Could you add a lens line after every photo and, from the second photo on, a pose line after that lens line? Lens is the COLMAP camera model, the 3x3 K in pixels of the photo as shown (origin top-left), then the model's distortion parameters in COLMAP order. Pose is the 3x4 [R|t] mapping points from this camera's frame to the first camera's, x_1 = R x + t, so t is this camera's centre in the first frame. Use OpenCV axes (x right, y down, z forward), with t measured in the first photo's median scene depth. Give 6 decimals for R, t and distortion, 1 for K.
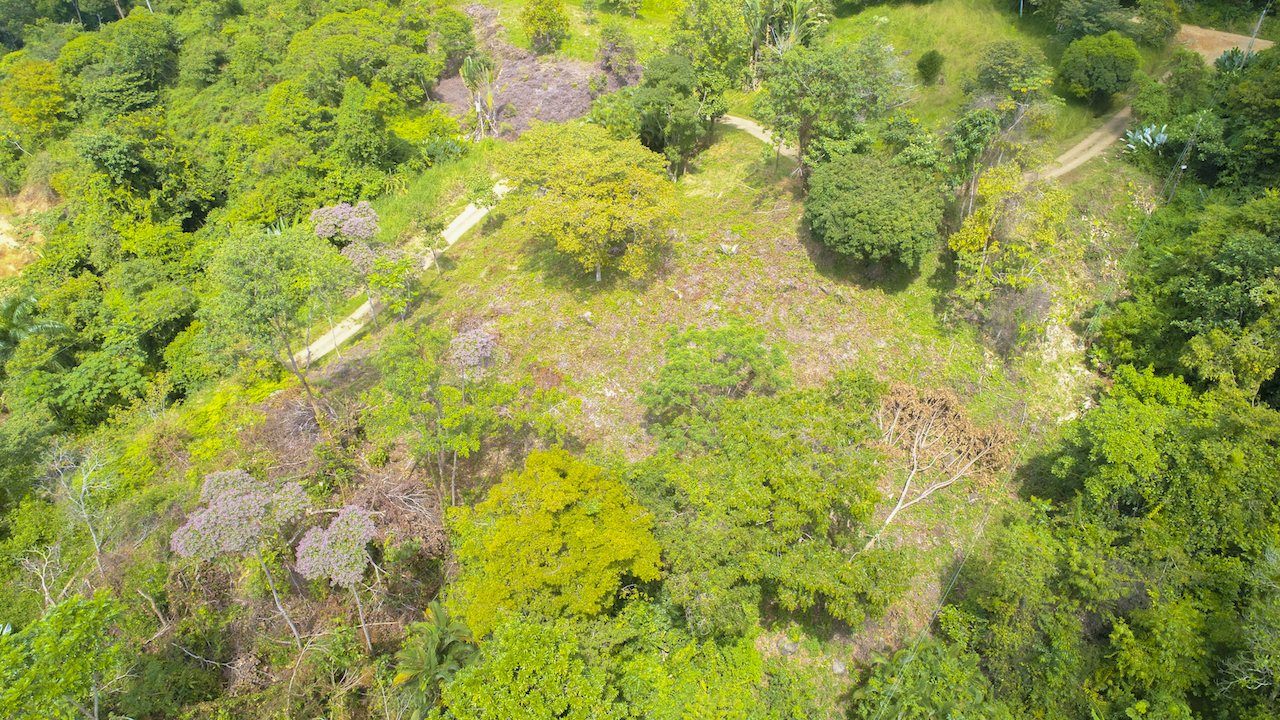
lens RADIAL K [[897.6, 0, 639.7], [0, 897.6, 359.6], [0, 0, 1]] dist [0.011635, 0.007212]
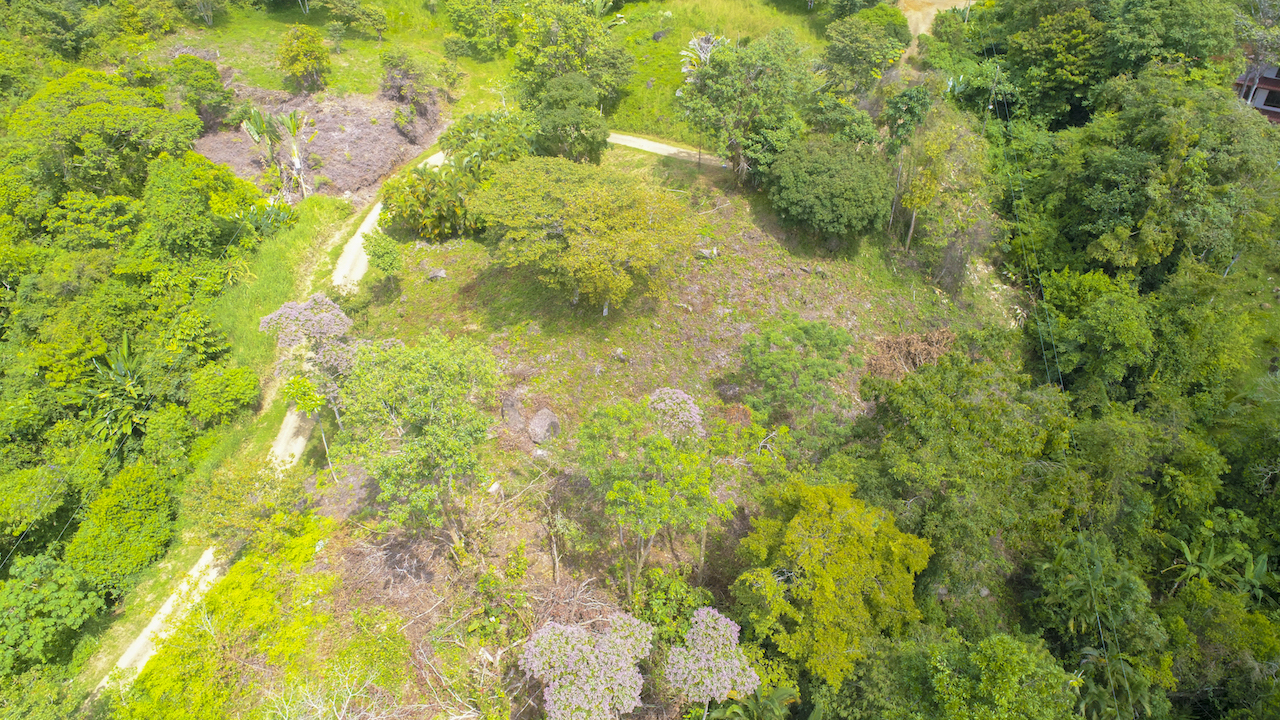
lens RADIAL K [[897.6, 0, 639.9], [0, 897.6, 361.2], [0, 0, 1]] dist [0.011635, 0.007212]
pose [[0.864576, -0.270196, 0.423678, -0.427024], [0.266875, 0.961297, 0.068459, -0.094763], [-0.425777, 0.053881, 0.903222, 0.122047]]
